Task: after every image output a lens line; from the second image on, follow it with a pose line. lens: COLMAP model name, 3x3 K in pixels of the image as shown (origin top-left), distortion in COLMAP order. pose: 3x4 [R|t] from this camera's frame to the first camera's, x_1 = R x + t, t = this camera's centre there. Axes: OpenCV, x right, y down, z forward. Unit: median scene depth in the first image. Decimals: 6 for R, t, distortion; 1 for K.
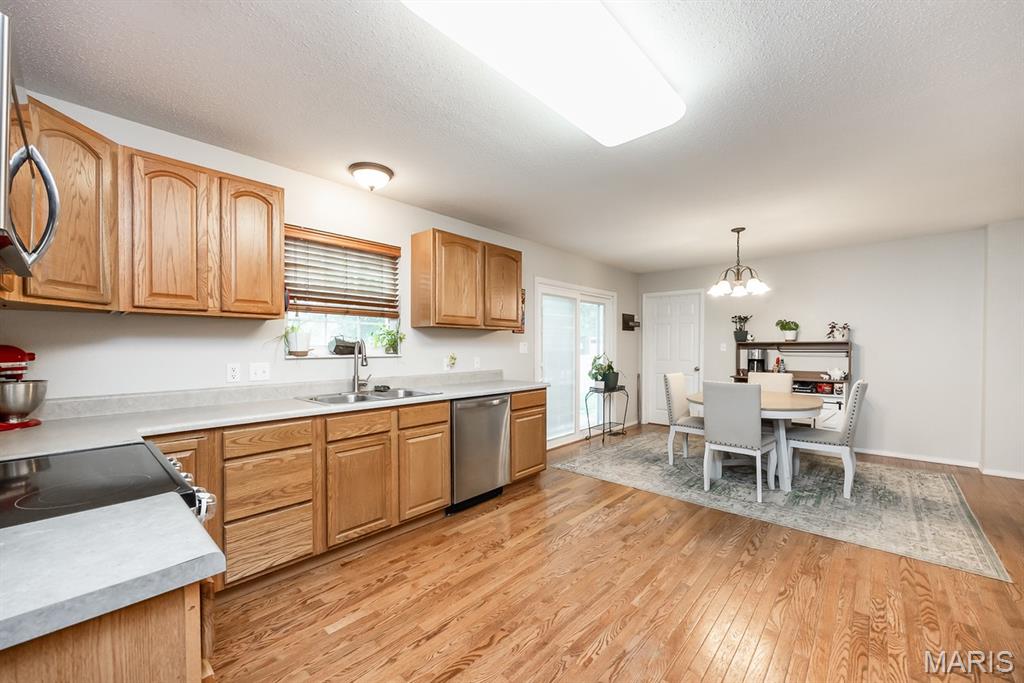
lens RADIAL K [[392.6, 0, 514.2], [0, 392.6, 350.4], [0, 0, 1]] dist [0.002466, 0.000098]
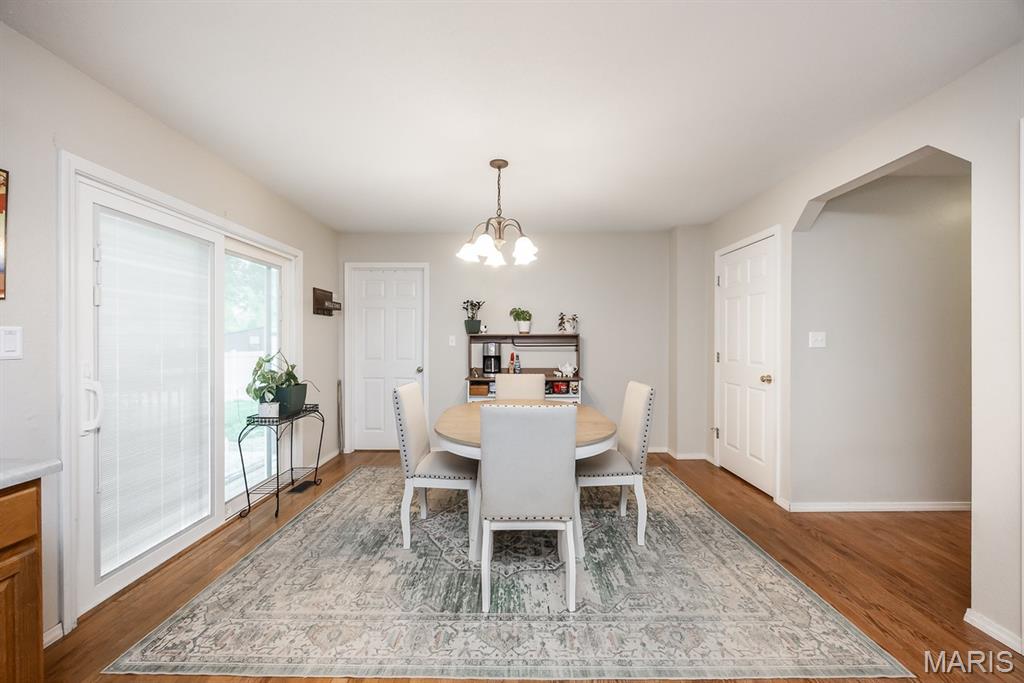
lens RADIAL K [[405.3, 0, 514.1], [0, 405.3, 342.5], [0, 0, 1]] dist [-0.008247, -0.000060]
pose [[0.744855, -0.004037, 0.667214, 0.105260], [0.005794, 0.999983, -0.000418, -0.003969], [-0.667201, 0.004177, 0.744866, 0.384223]]
